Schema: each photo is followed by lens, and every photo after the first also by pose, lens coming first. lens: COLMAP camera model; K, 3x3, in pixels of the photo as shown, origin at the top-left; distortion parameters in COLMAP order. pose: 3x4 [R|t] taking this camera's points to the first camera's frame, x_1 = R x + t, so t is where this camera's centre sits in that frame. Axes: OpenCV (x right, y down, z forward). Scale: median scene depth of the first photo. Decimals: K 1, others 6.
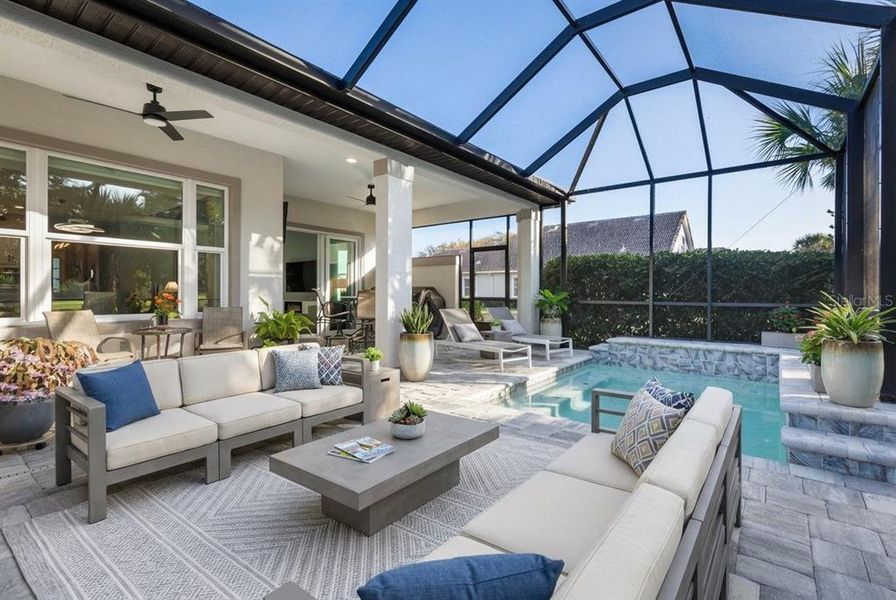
lens RADIAL K [[416.5, 0, 454.4], [0, 416.5, 296.6], [0, 0, 1]] dist [0.001594, 0.000053]
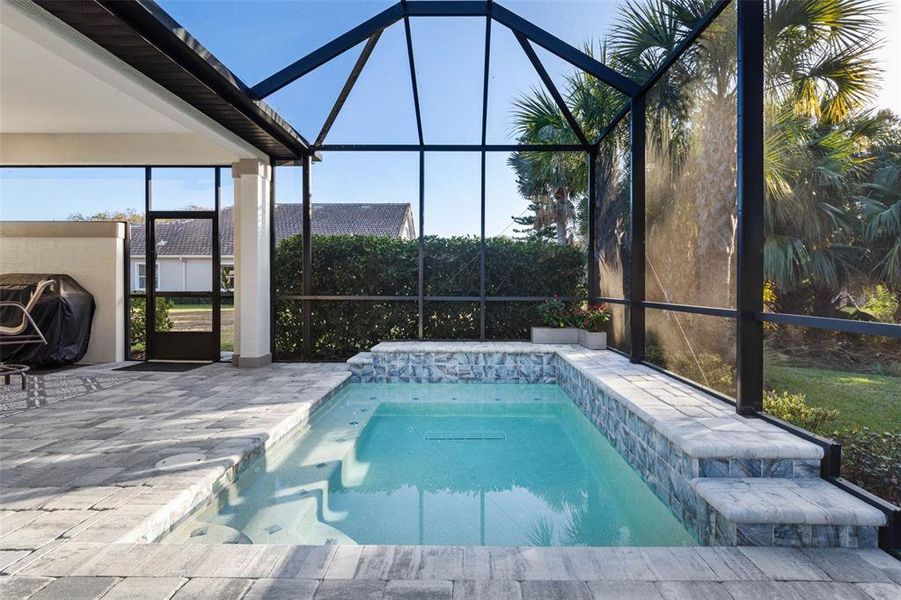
lens RADIAL K [[454.0, 0, 468.5], [0, 454.0, 287.5], [0, 0, 1]] dist [0.001167, -0.002552]
pose [[0.796130, -0.002088, 0.605122, 0.012581], [0.004080, 0.999990, -0.001918, -0.002343], [-0.605112, 0.003996, 0.796130, 0.219759]]
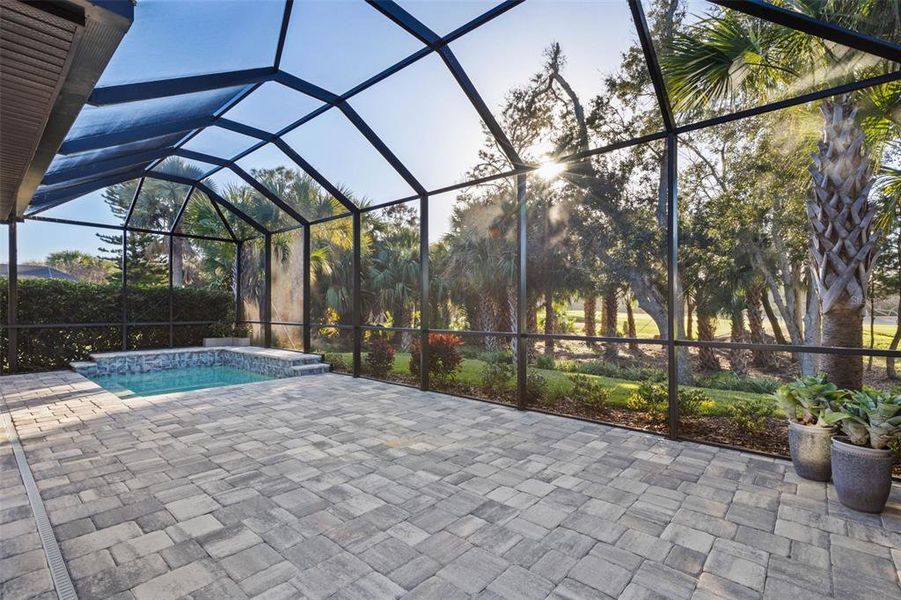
lens RADIAL K [[418.8, 0, 456.8], [0, 418.8, 303.7], [0, 0, 1]] dist [0.001594, 0.000053]
pose [[0.084299, 0.007201, 0.996415, -0.649146], [0.012845, 0.999883, -0.008313, -0.020497], [-0.996358, 0.013499, 0.084196, -0.109536]]
